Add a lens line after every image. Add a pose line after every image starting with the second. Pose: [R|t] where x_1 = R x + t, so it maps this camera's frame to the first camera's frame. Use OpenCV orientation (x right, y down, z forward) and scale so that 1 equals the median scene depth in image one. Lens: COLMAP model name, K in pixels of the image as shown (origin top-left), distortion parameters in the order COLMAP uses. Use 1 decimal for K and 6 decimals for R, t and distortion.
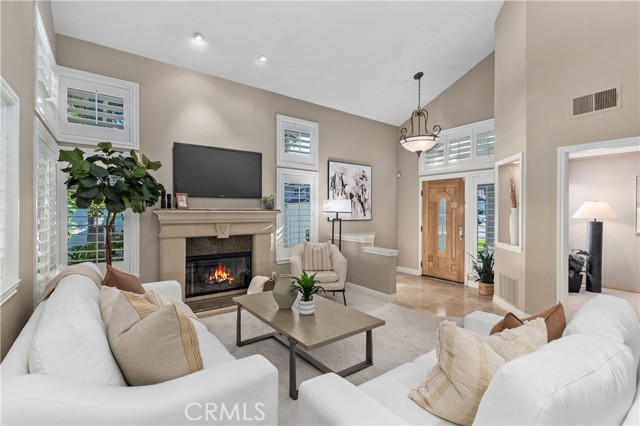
lens RADIAL K [[290.5, 0, 316.8], [0, 290.5, 213.6], [0, 0, 1]] dist [0.010631, 0.001267]
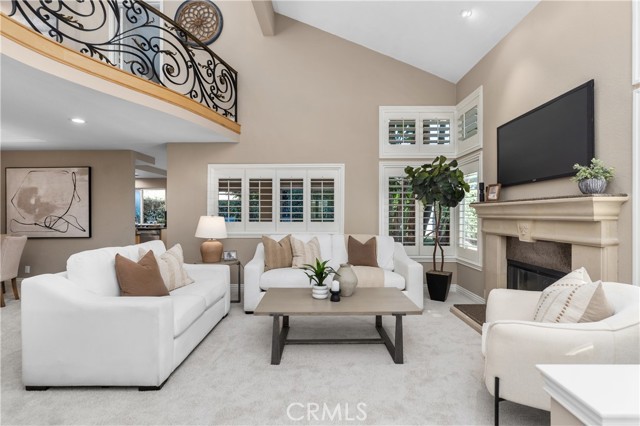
lens RADIAL K [[300.5, 0, 319.3], [0, 300.5, 212.9], [0, 0, 1]] dist [0.000651, -0.000102]
pose [[-0.600204, -0.008837, -0.799798, 0.458218], [-0.004793, 0.999961, -0.007452, 0.021335], [0.799833, -0.000640, -0.600223, 0.887391]]
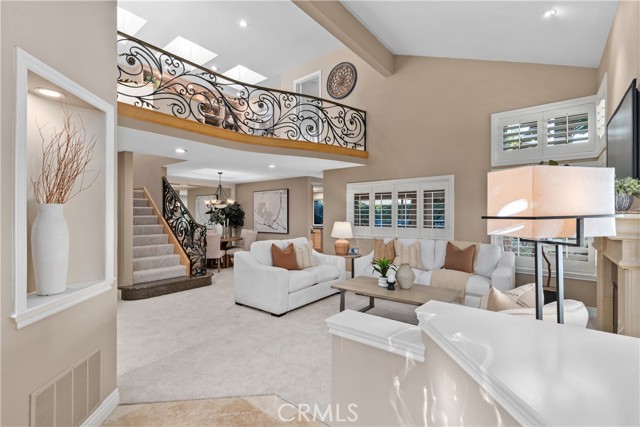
lens RADIAL K [[290.5, 0, 316.5], [0, 290.5, 214.4], [0, 0, 1]] dist [0.010631, 0.001267]
pose [[-0.966501, -0.007700, -0.256548, 0.354708], [-0.007803, 0.999969, -0.000617, -0.004006], [0.256545, 0.001406, -0.966531, 1.226095]]
